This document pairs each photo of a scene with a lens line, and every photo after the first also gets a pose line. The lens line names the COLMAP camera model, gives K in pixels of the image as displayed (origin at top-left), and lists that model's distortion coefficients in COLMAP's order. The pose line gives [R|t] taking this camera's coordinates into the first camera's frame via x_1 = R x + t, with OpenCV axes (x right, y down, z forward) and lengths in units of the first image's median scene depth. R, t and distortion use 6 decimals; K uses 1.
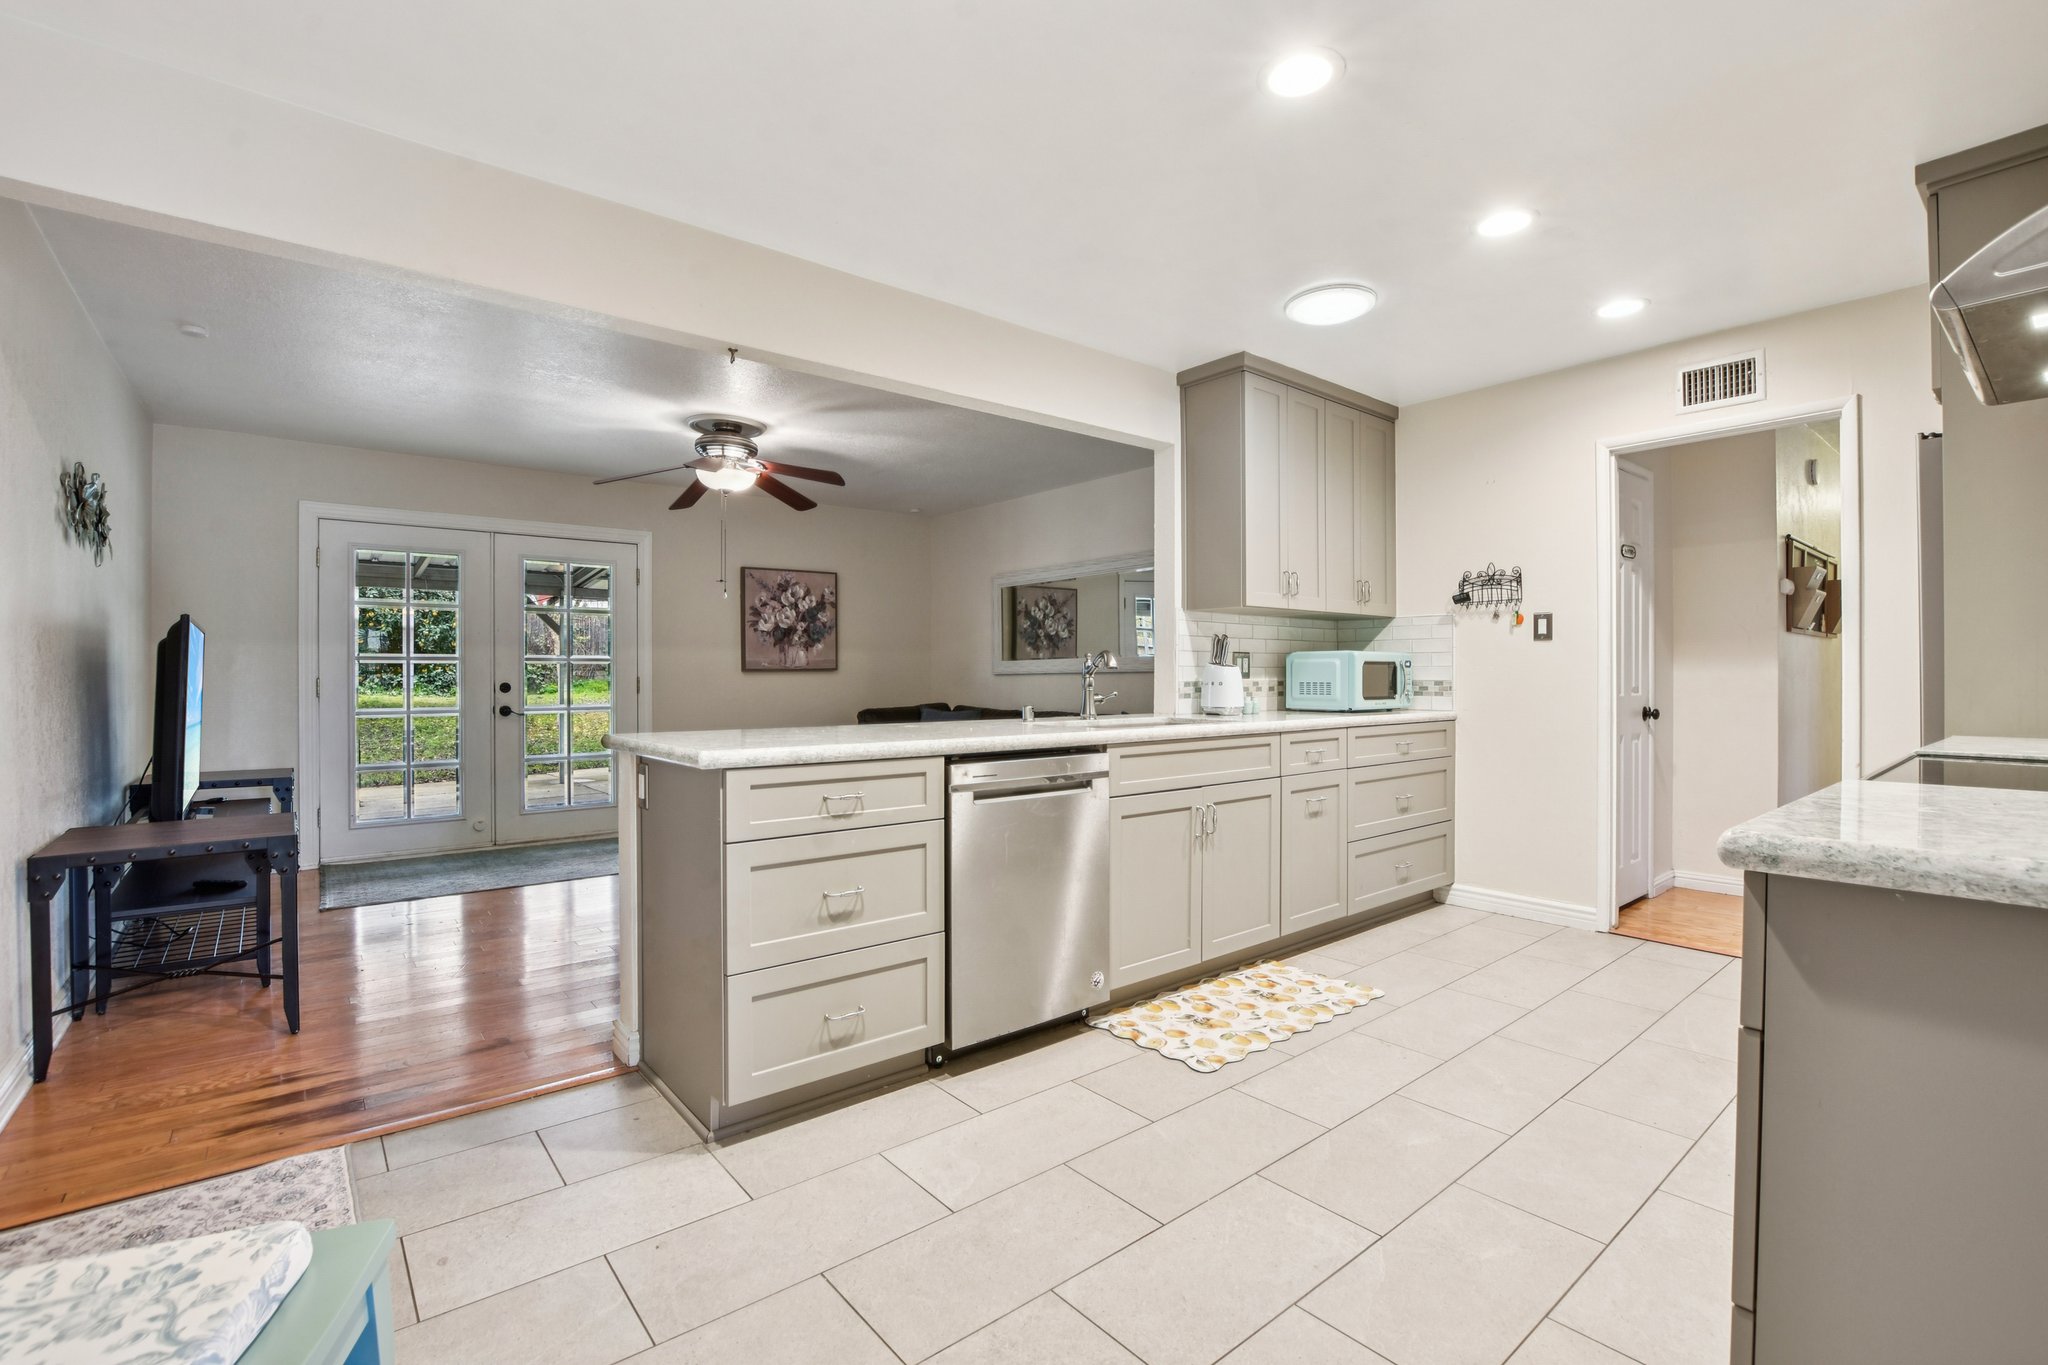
lens RADIAL K [[920.6, 0, 1021.5], [0, 920.6, 677.6], [0, 0, 1]] dist [-0.033317, 0.004713]
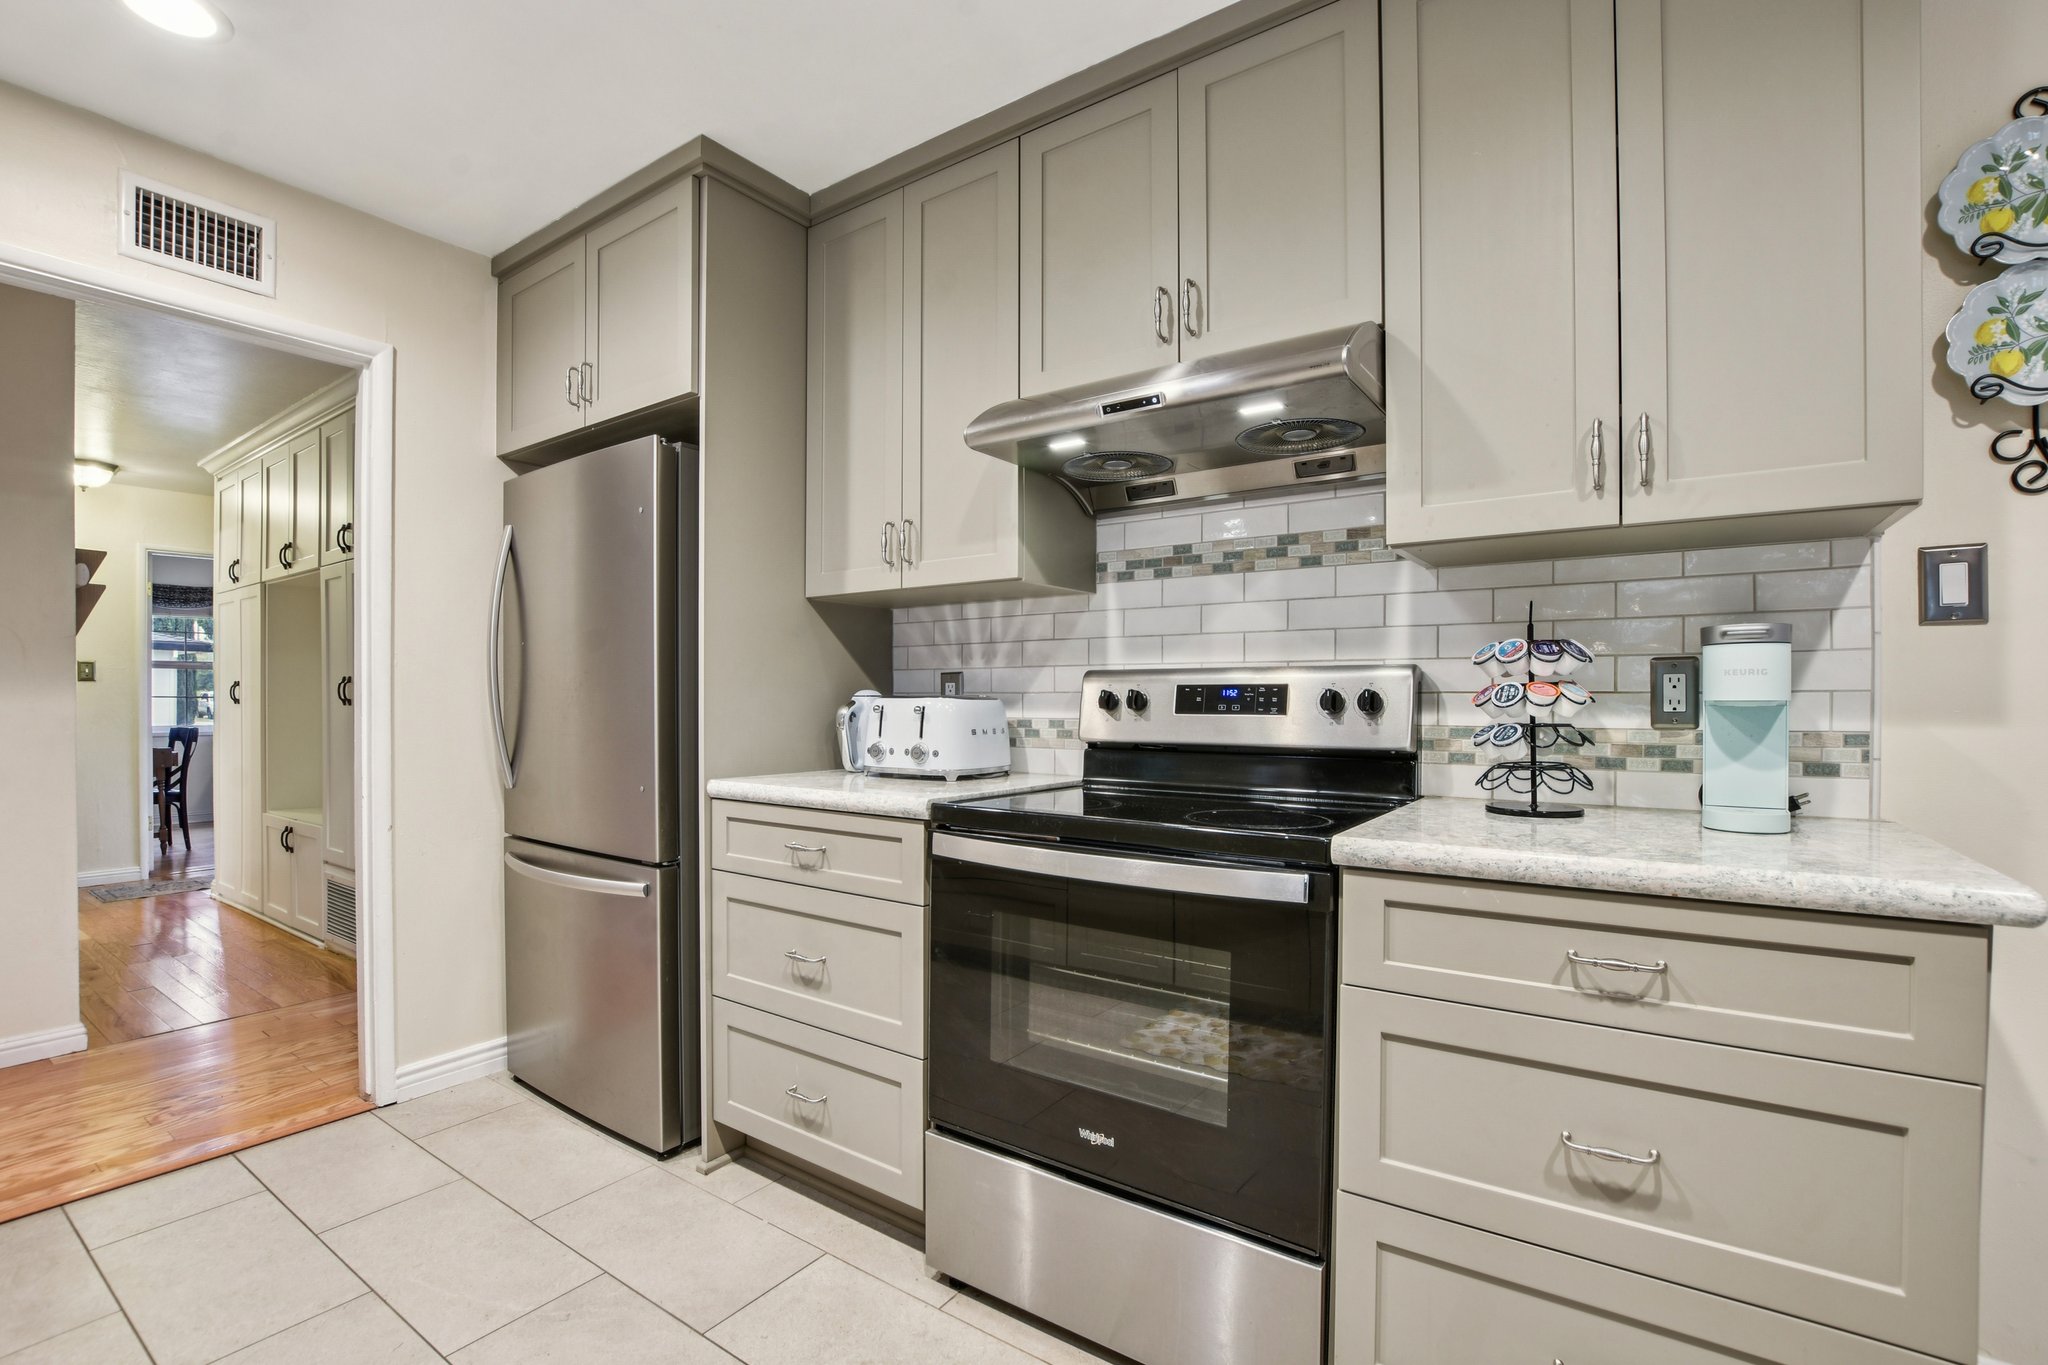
lens RADIAL K [[920.6, 0, 1029.0], [0, 920.6, 709.0], [0, 0, 1]] dist [-0.033317, 0.004713]
pose [[-0.275360, -0.006511, 0.961319, 0.025450], [0.000045, 0.999977, 0.006786, -0.007167], [-0.961341, 0.001912, -0.275354, 0.527294]]
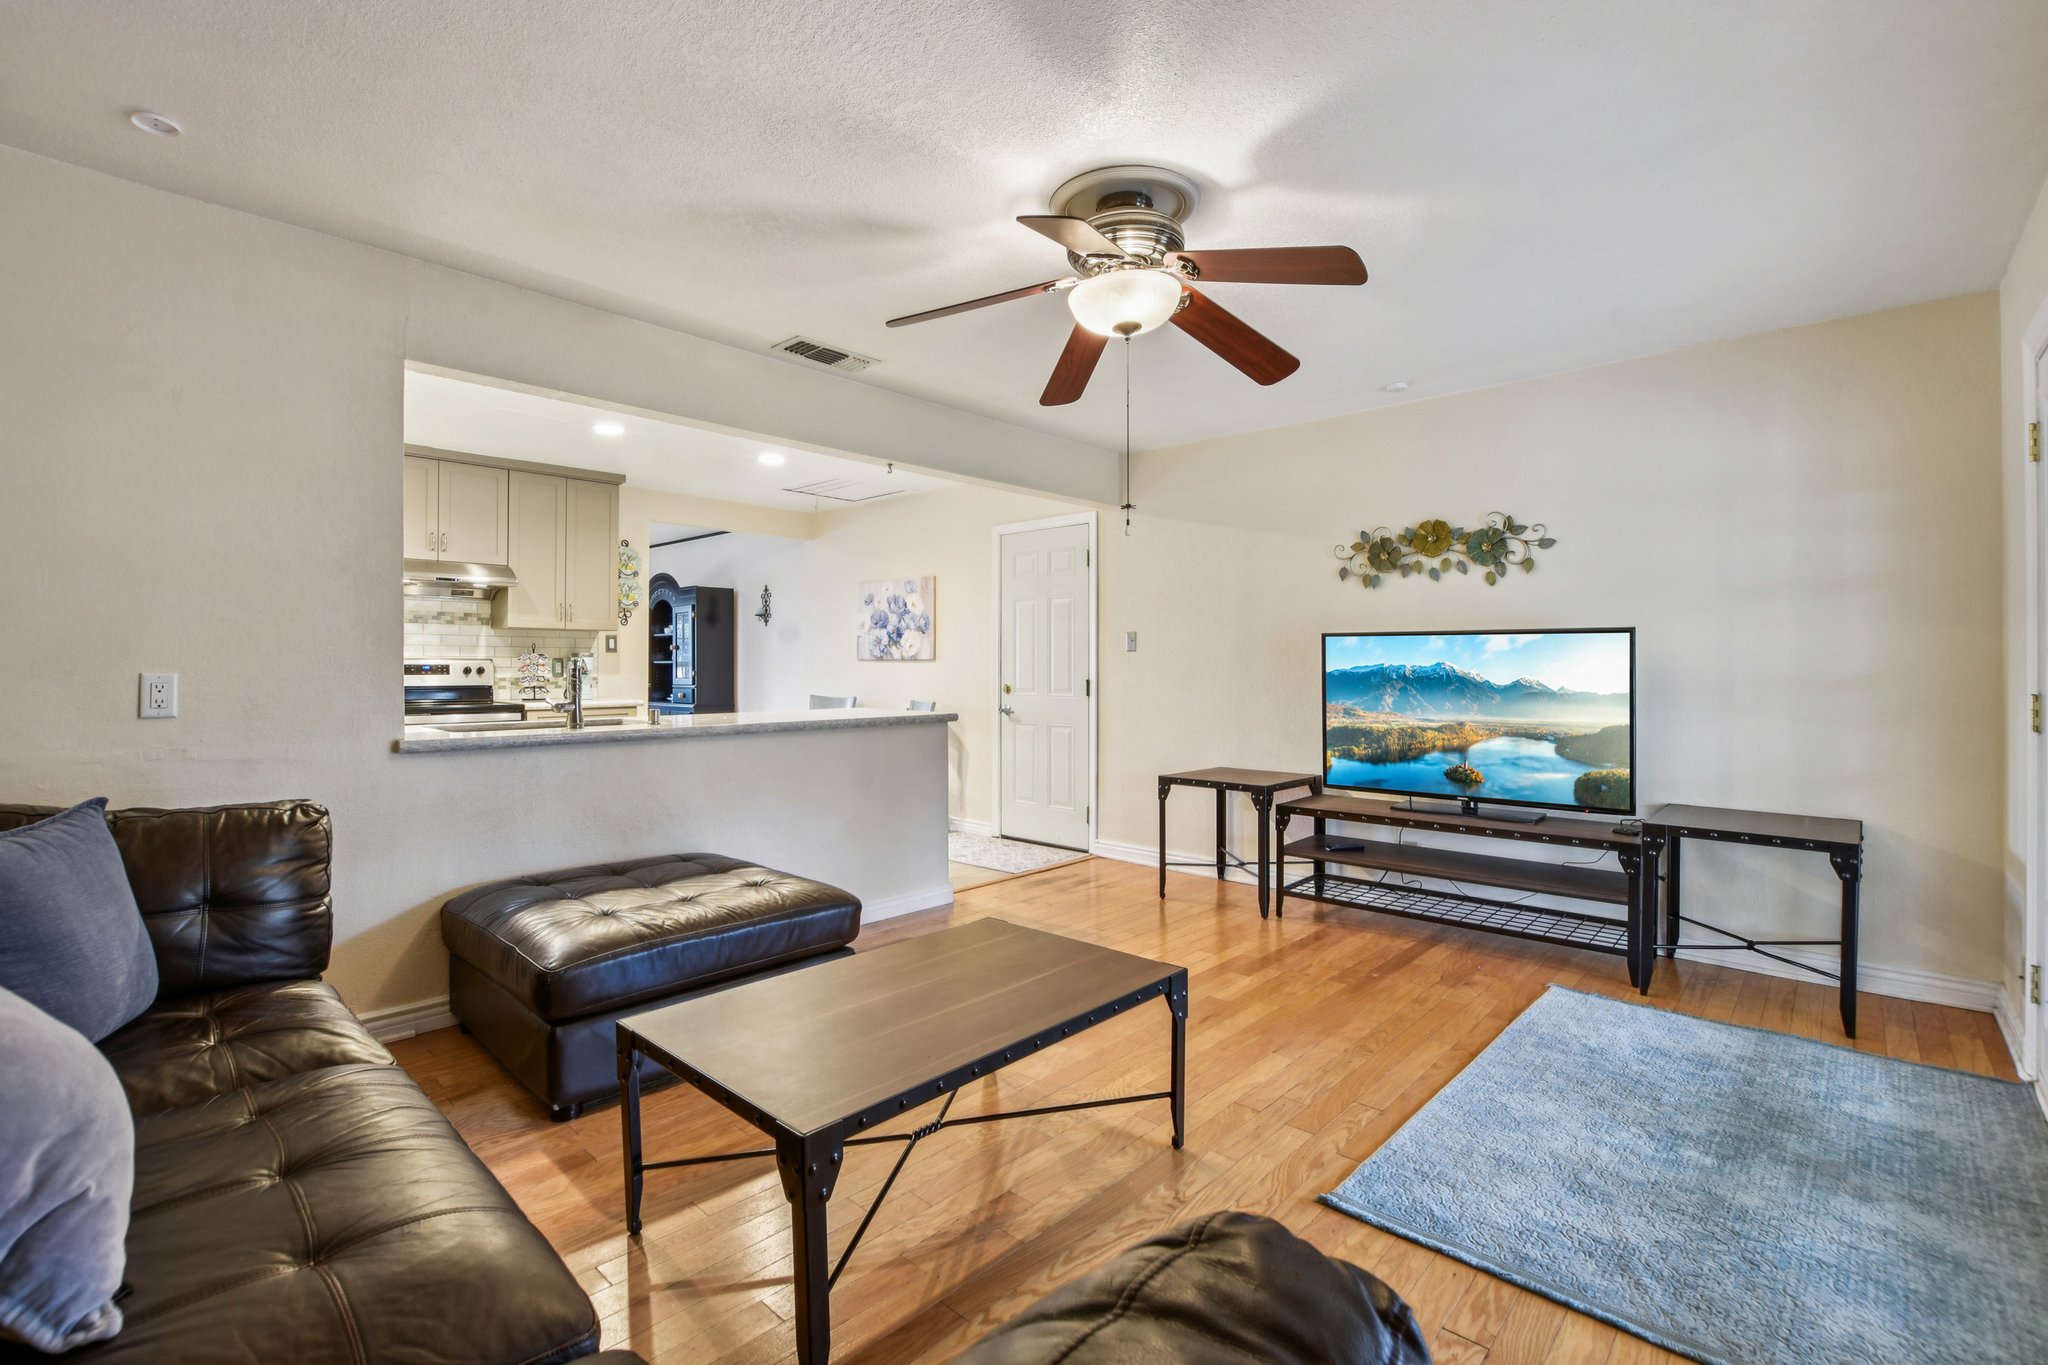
lens RADIAL K [[920.6, 0, 1014.0], [0, 920.6, 676.8], [0, 0, 1]] dist [-0.033317, 0.004713]
pose [[-0.990902, 0.003435, -0.134543, -0.211646], [0.001961, 0.999937, 0.011084, -0.011488], [0.134573, 0.010720, -0.990846, 1.714871]]
